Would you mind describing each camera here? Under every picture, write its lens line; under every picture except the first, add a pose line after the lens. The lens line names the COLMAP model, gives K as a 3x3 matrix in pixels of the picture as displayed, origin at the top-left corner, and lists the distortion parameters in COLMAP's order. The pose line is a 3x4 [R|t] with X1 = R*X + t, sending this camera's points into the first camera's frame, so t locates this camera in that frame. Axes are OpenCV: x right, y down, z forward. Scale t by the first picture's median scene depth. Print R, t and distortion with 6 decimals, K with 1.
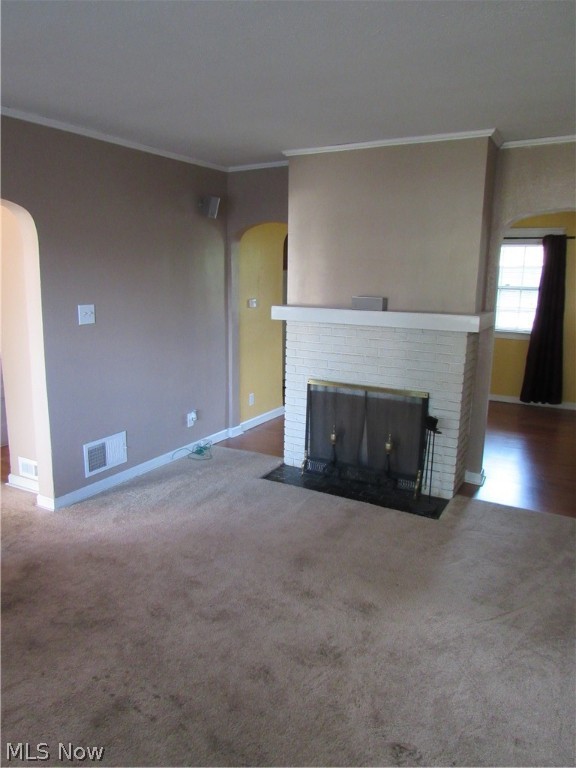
lens RADIAL K [[542.9, 0, 286.2], [0, 542.9, 375.0], [0, 0, 1]] dist [-0.026151, 0.008544]
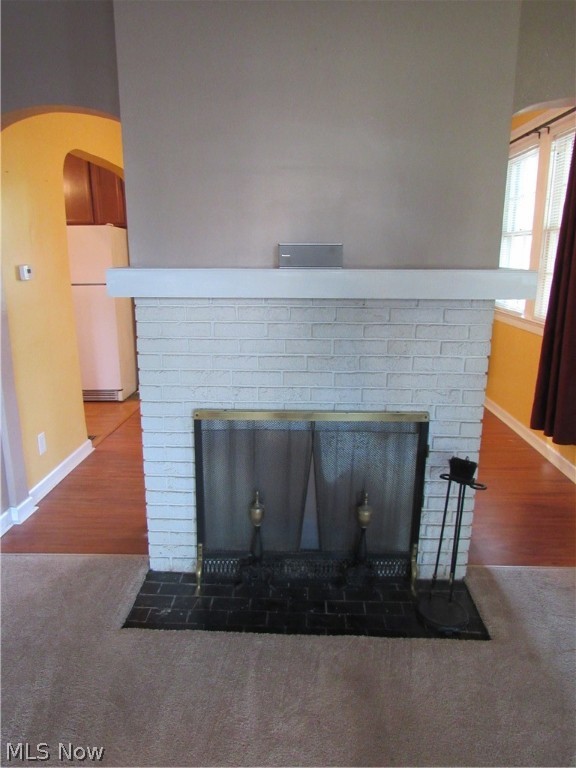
lens RADIAL K [[561.5, 0, 288.0], [0, 561.5, 384.0], [0, 0, 1]] dist [-0.021038, 0.006937]
pose [[0.890996, -0.126325, 0.436084, -0.111078], [0.094882, 0.991112, 0.093245, -0.060515], [-0.443987, -0.041705, 0.895062, 0.511786]]
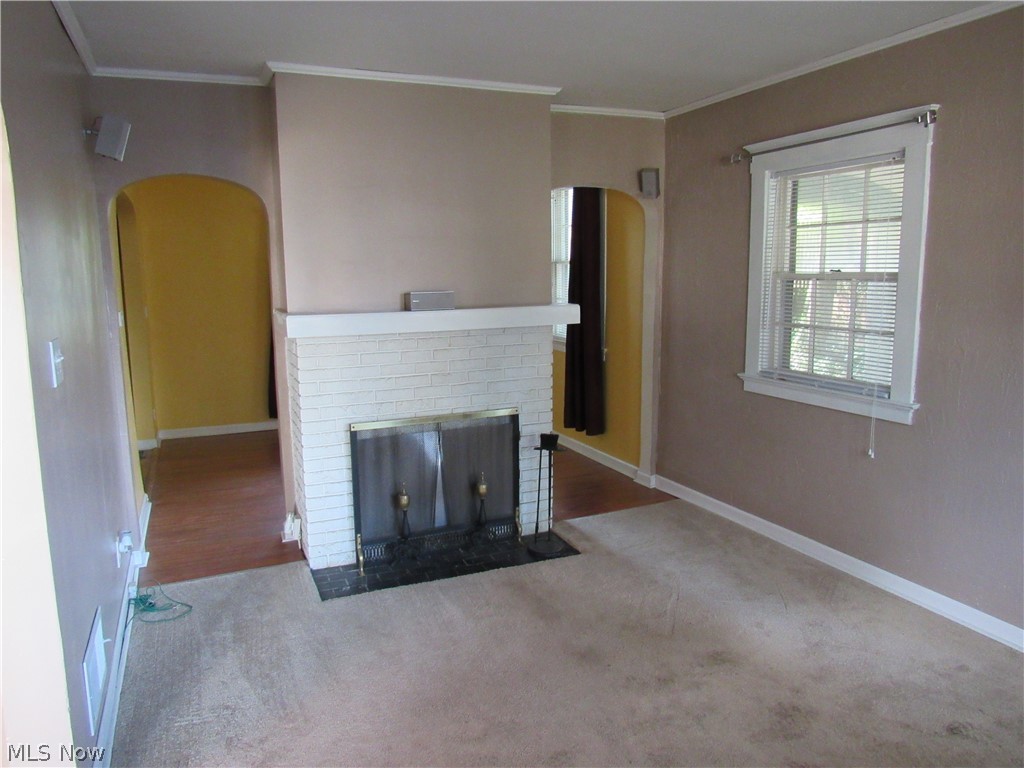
lens RADIAL K [[701.7, 0, 512.0], [0, 701.7, 384.0], [0, 0, 1]] dist [-0.054643, 0.001363]
pose [[0.614030, -0.151325, 0.774641, -0.497025], [0.169795, 0.983795, 0.057593, -0.056820], [-0.770803, 0.096166, 0.629773, 0.338474]]
